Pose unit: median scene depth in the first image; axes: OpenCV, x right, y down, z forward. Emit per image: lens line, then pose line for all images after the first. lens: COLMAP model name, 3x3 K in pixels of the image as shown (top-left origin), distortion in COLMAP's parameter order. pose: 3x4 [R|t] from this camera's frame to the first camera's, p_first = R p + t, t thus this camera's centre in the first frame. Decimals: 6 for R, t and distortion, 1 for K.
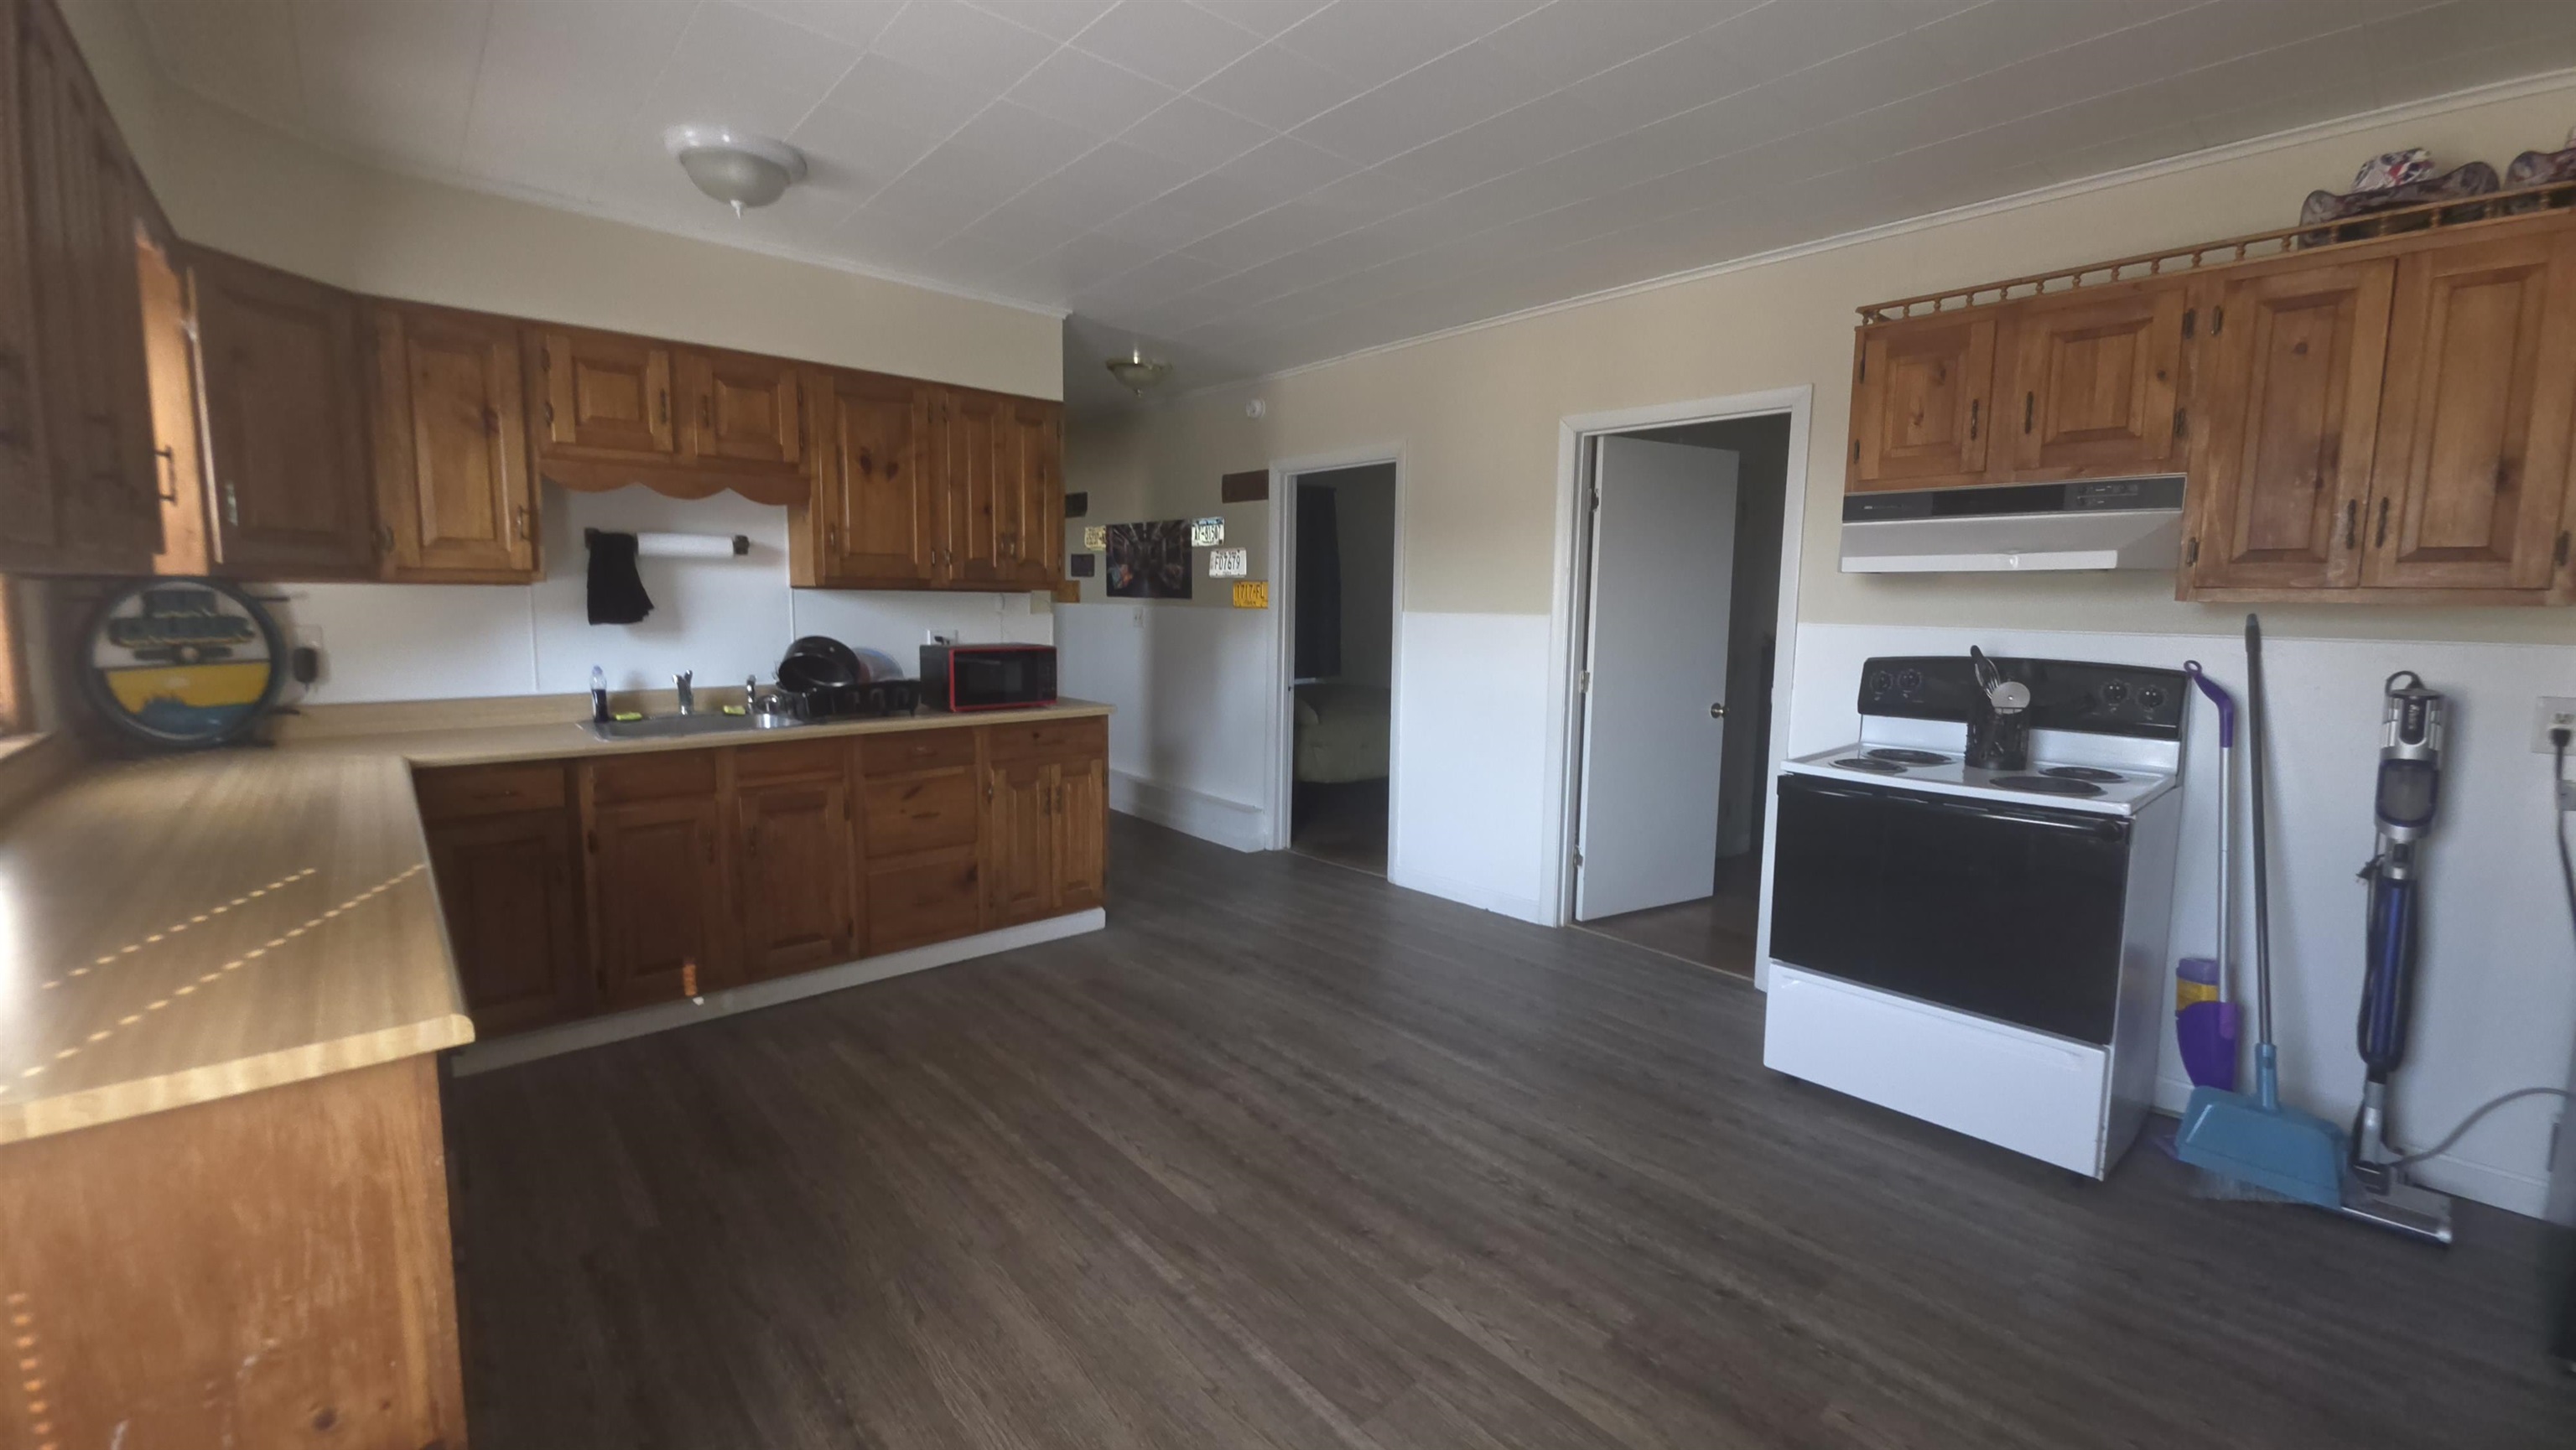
lens RADIAL K [[1041.0, 0, 1300.8], [0, 1041.0, 710.5], [0, 0, 1]] dist [0.007493, 0.000042]
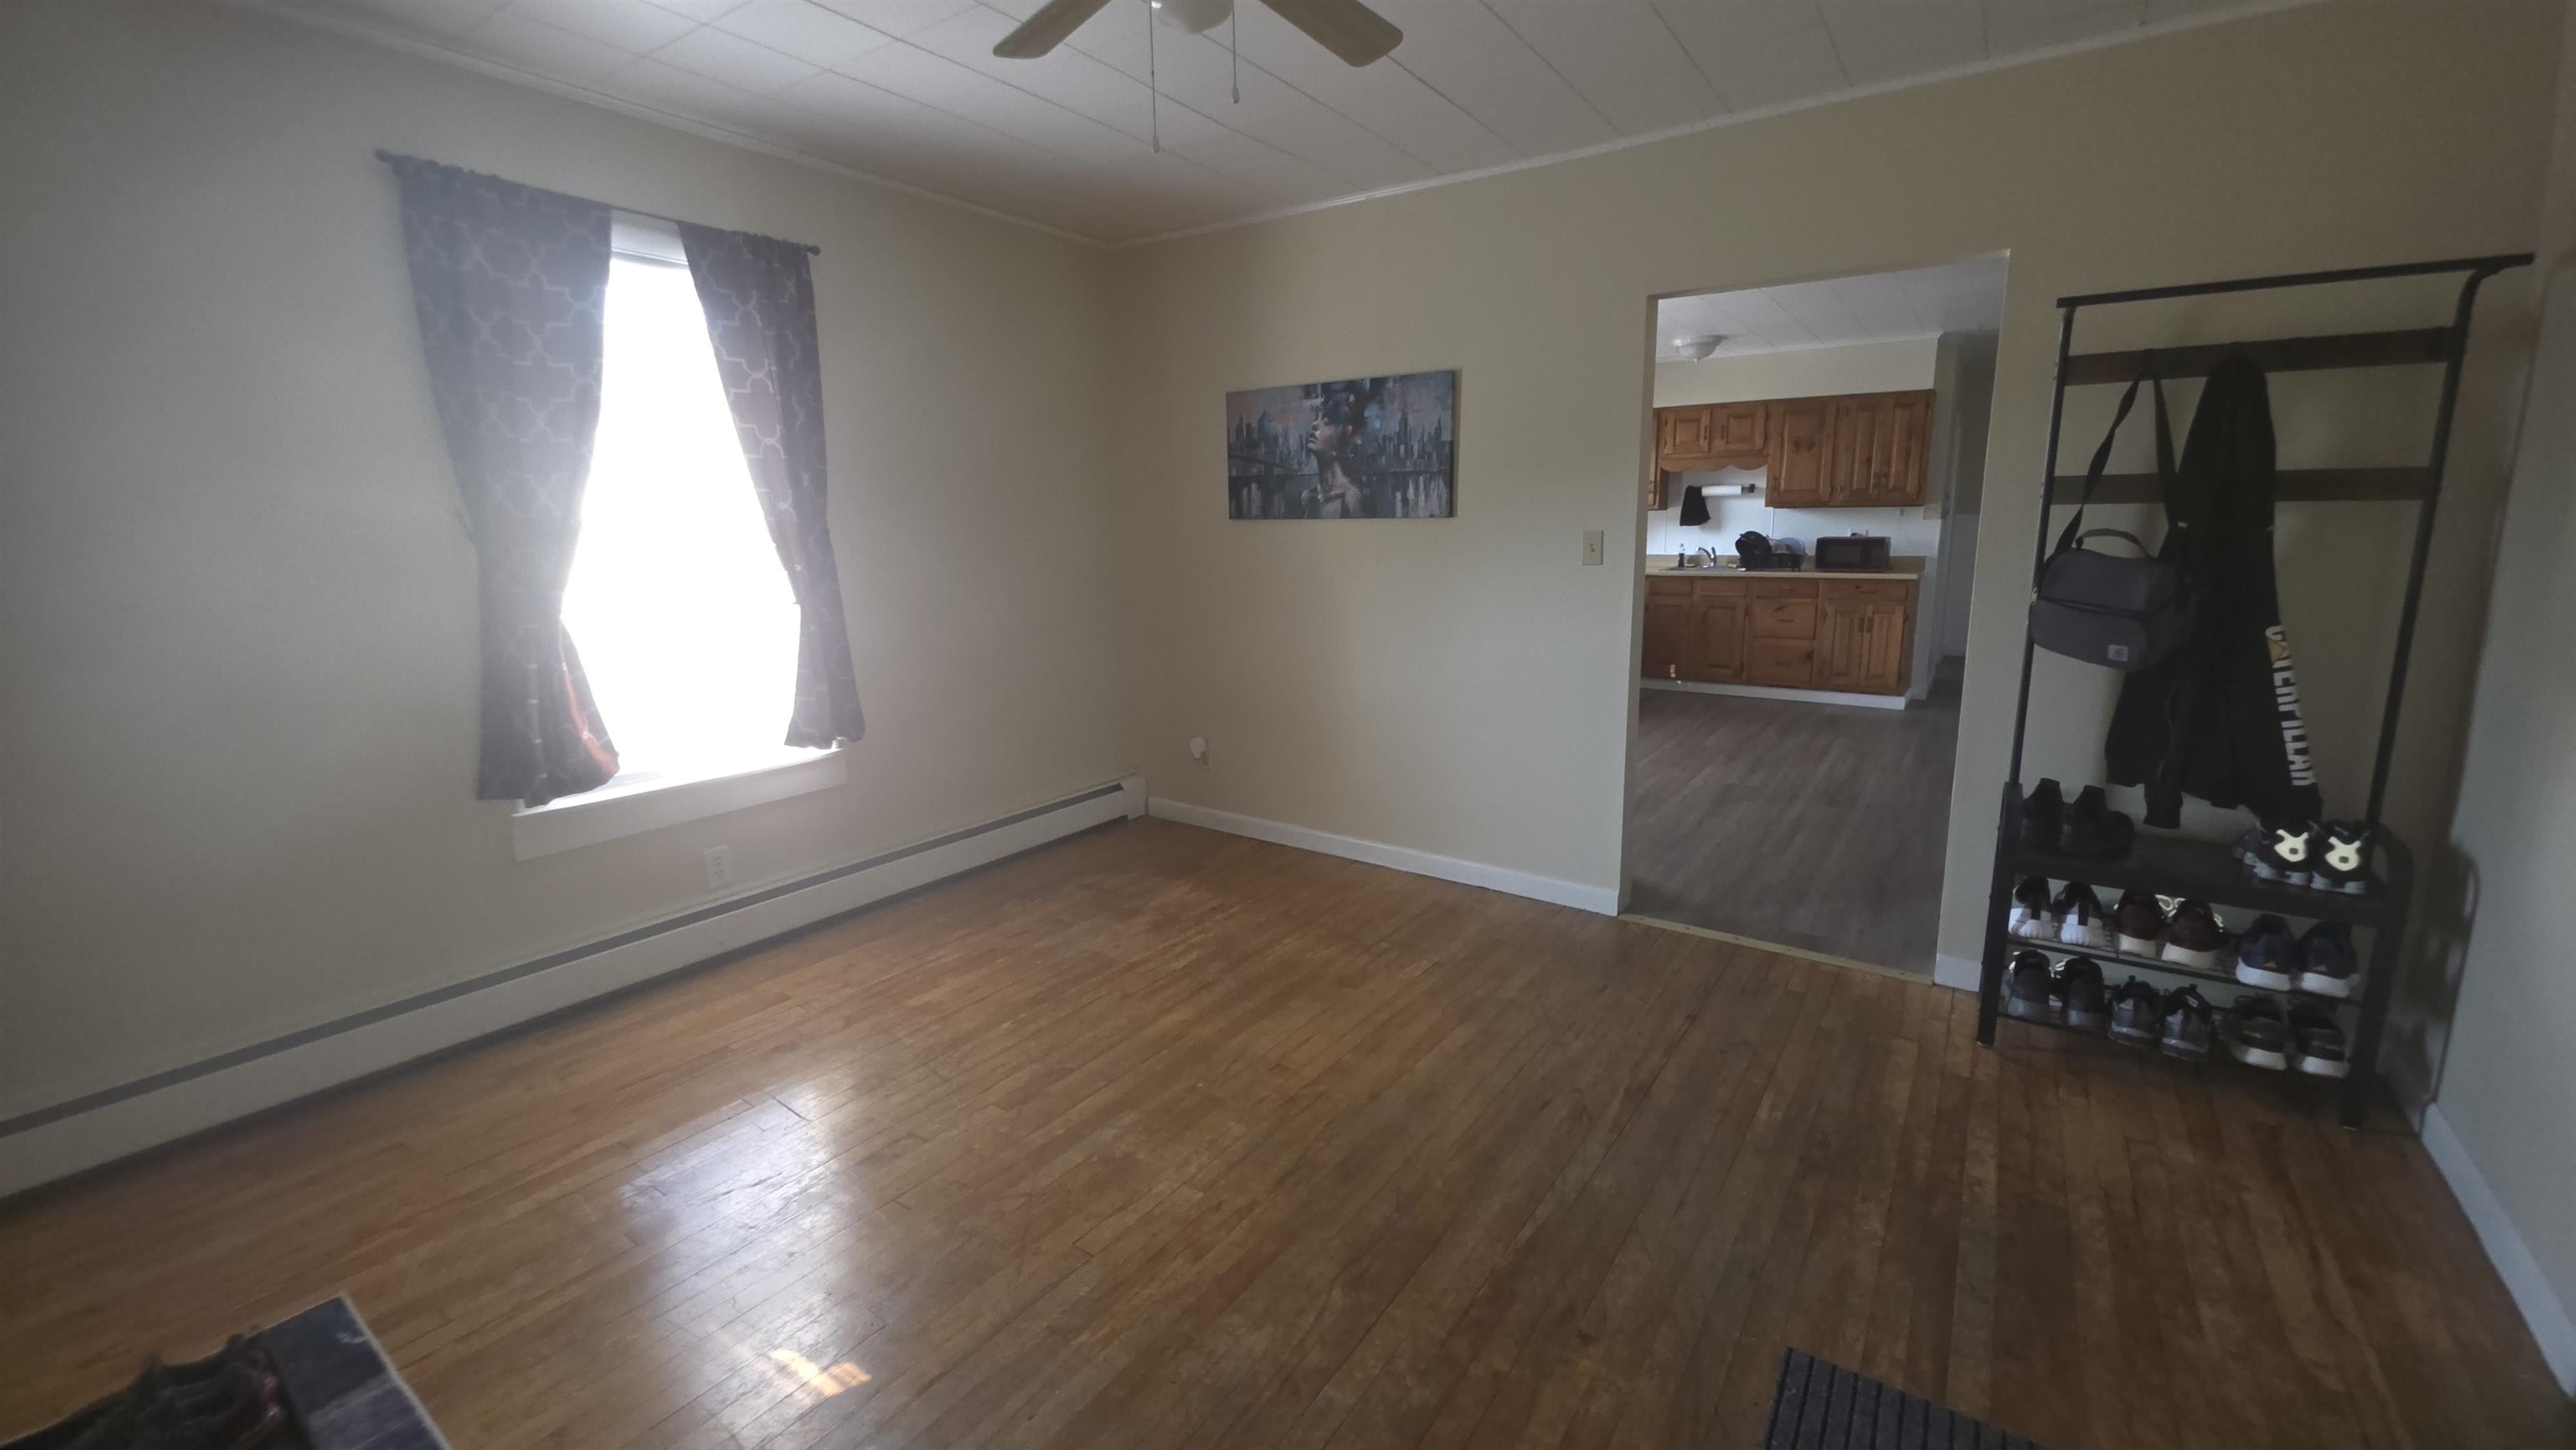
lens RADIAL K [[1041.0, 0, 1278.4], [0, 1041.0, 708.3], [0, 0, 1]] dist [0.007493, 0.000042]
pose [[0.231962, 0.161945, -0.959149, 1.672828], [-0.087750, 0.985507, 0.145173, 0.073557], [0.968759, 0.050491, 0.242811, -0.530871]]
